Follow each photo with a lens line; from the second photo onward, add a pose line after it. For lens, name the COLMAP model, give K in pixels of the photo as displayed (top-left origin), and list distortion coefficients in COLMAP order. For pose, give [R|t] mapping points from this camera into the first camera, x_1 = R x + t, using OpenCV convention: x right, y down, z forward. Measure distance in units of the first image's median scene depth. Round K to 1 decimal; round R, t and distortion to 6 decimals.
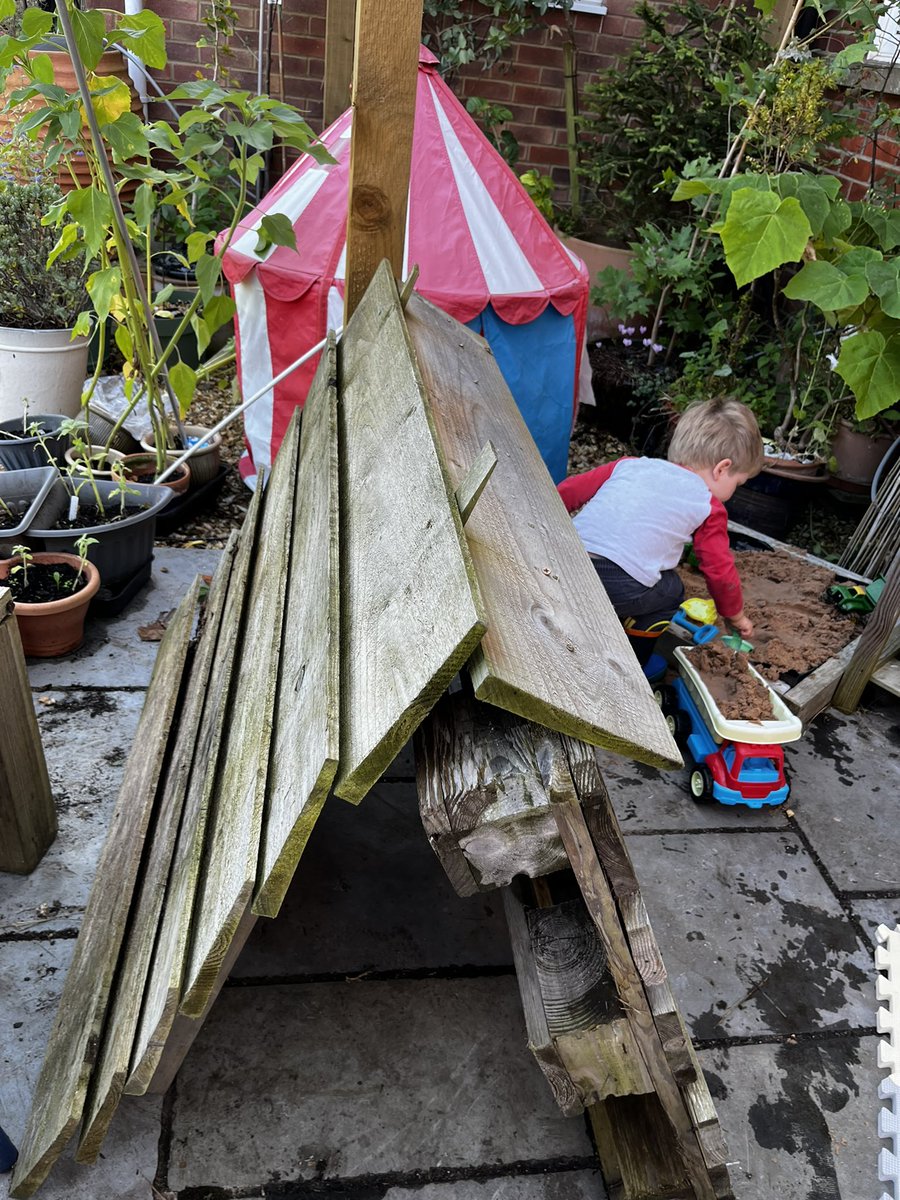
lens RADIAL K [[932.1, 0, 432.8], [0, 932.1, 598.5], [0, 0, 1]] dist [0.073150, -0.105436]
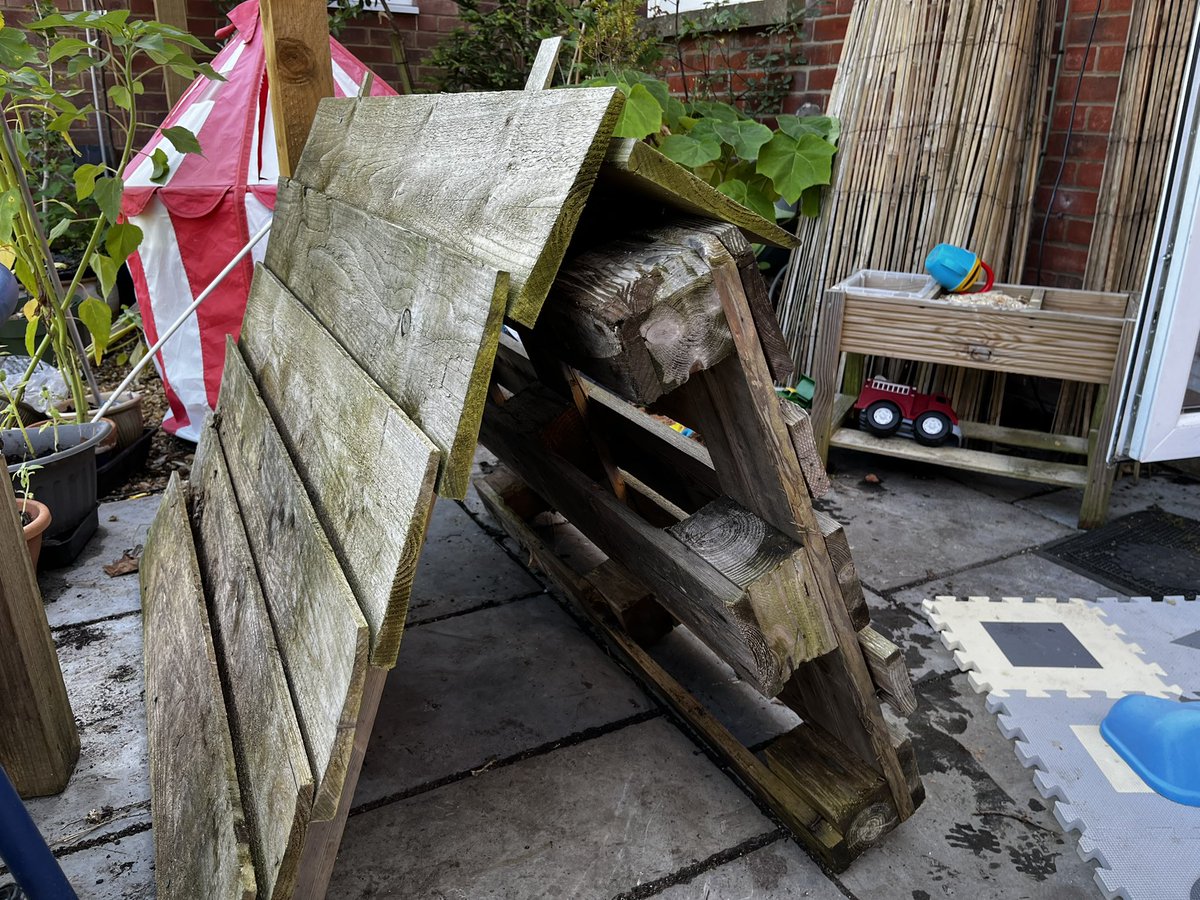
lens RADIAL K [[932.1, 0, 605.3], [0, 932.1, 431.4], [0, 0, 1]] dist [0.073150, -0.105436]
pose [[0.928957, -0.215742, 0.300821, -0.169433], [0.270432, 0.950425, -0.153491, 0.254792], [-0.252793, 0.223938, 0.941248, 0.030779]]
